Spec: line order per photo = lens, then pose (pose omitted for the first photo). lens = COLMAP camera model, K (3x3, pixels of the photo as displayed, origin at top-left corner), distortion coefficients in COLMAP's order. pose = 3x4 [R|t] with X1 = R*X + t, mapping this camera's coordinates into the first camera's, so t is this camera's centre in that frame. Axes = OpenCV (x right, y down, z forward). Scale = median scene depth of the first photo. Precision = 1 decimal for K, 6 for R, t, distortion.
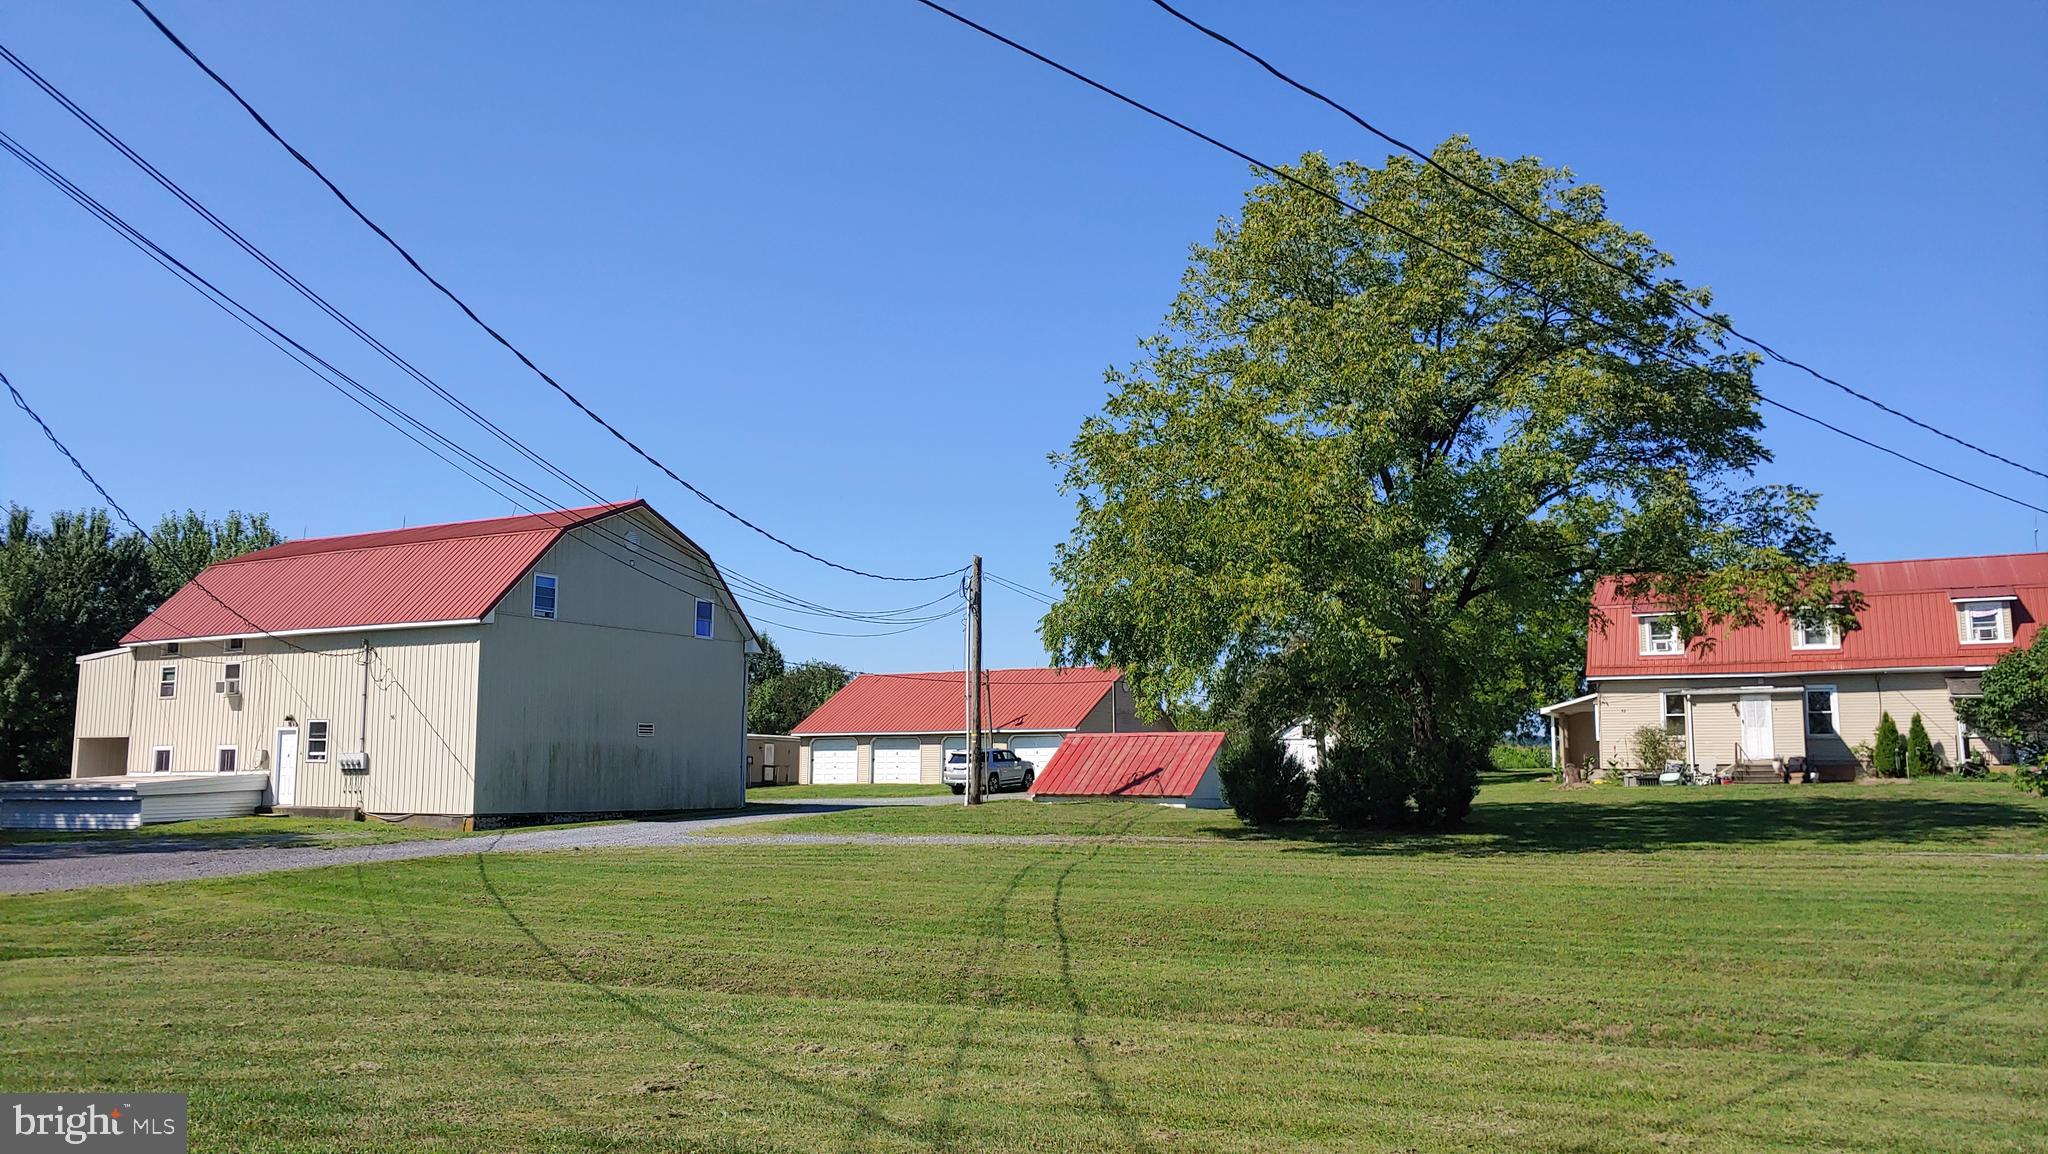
lens RADIAL K [[1478.5, 0, 1024.0], [0, 1478.5, 577.0], [0, 0, 1]] dist [-0.005473, 0.002039]
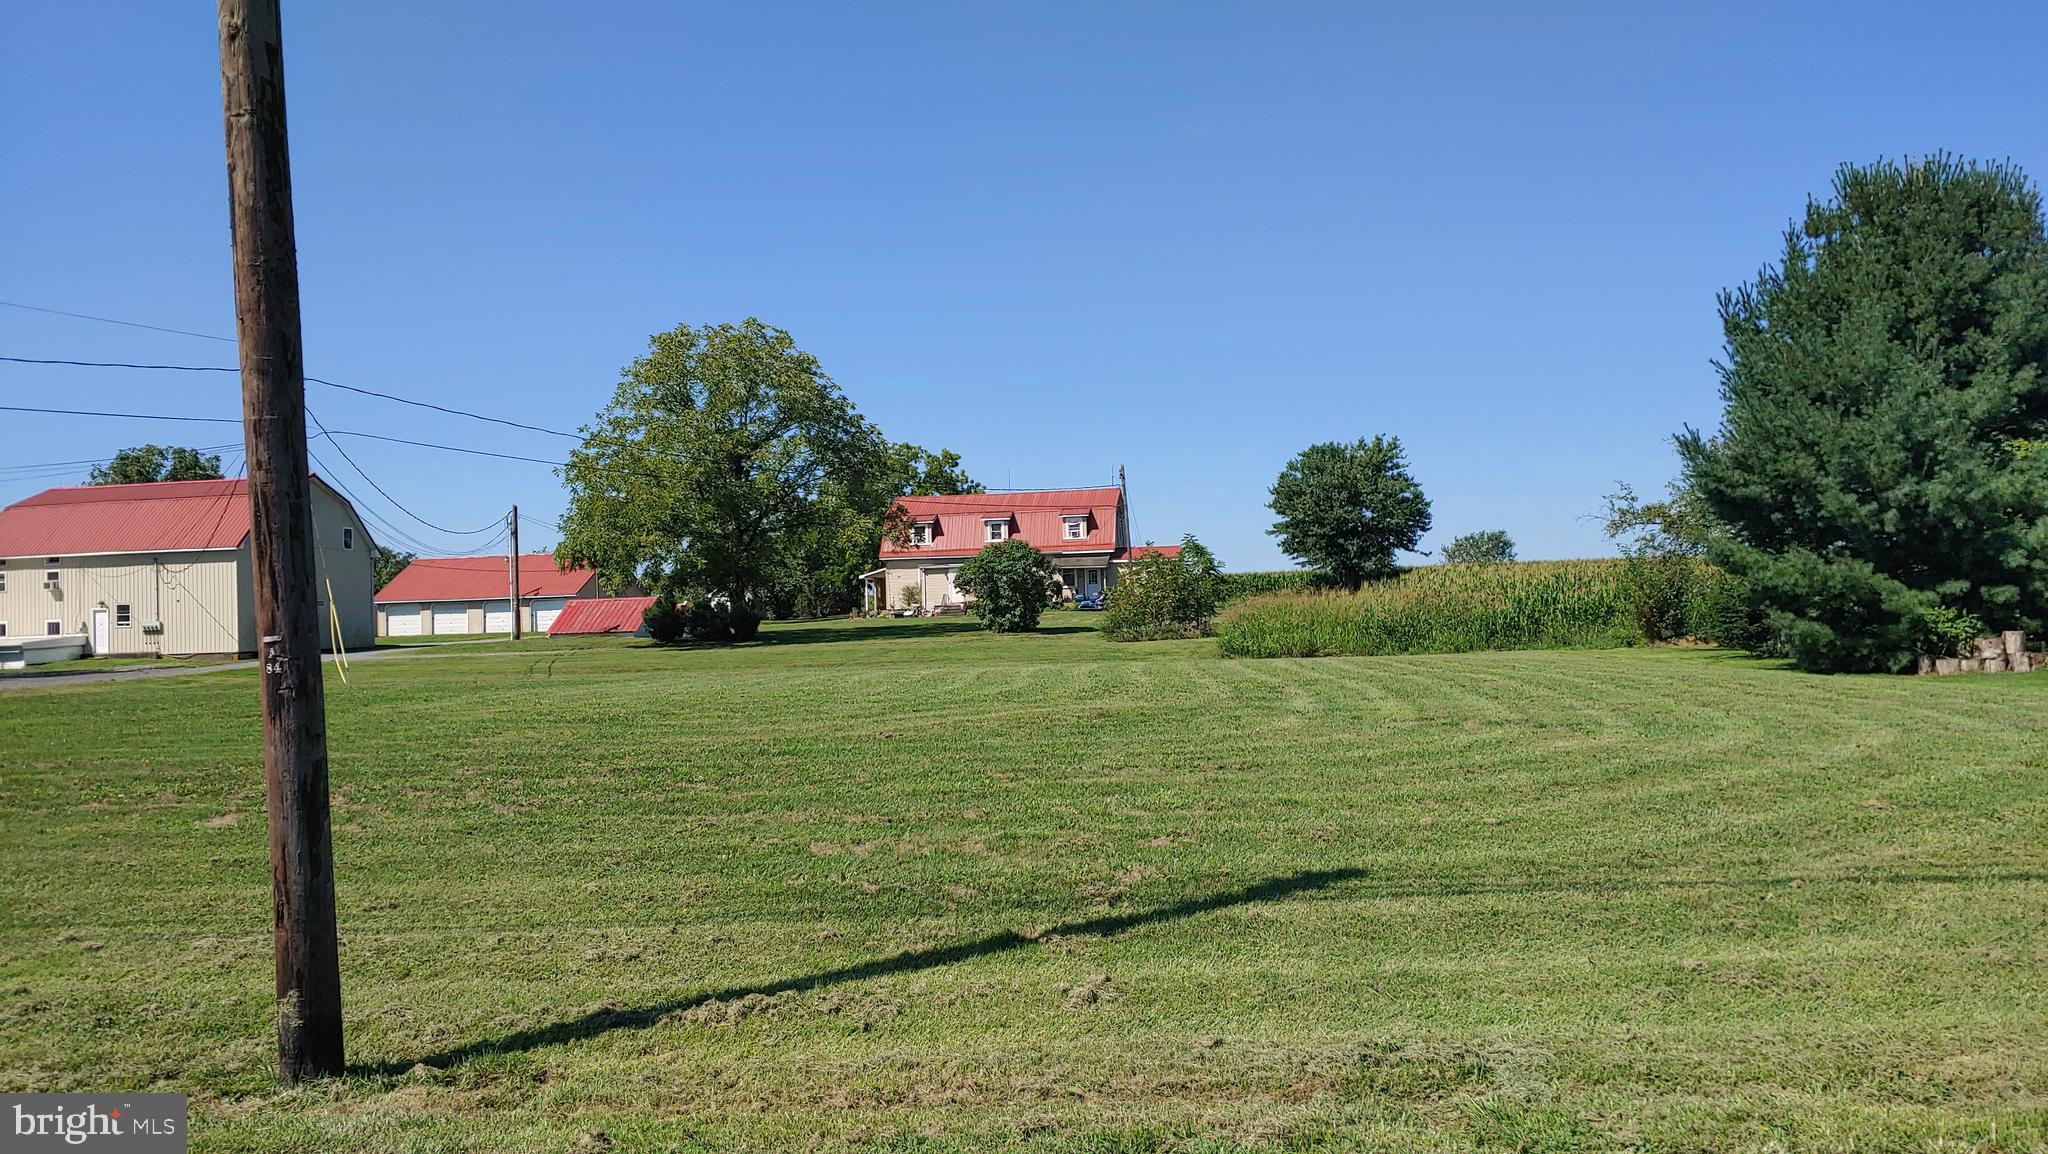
lens RADIAL K [[1546.4, 0, 1024.0], [0, 1546.4, 577.0], [0, 0, 1]] dist [0.058191, -0.083633]
pose [[0.954672, -0.021744, 0.296864, -0.004926], [-0.008950, 0.994781, 0.101645, -0.133441], [-0.297525, -0.099694, 0.949495, -1.079633]]
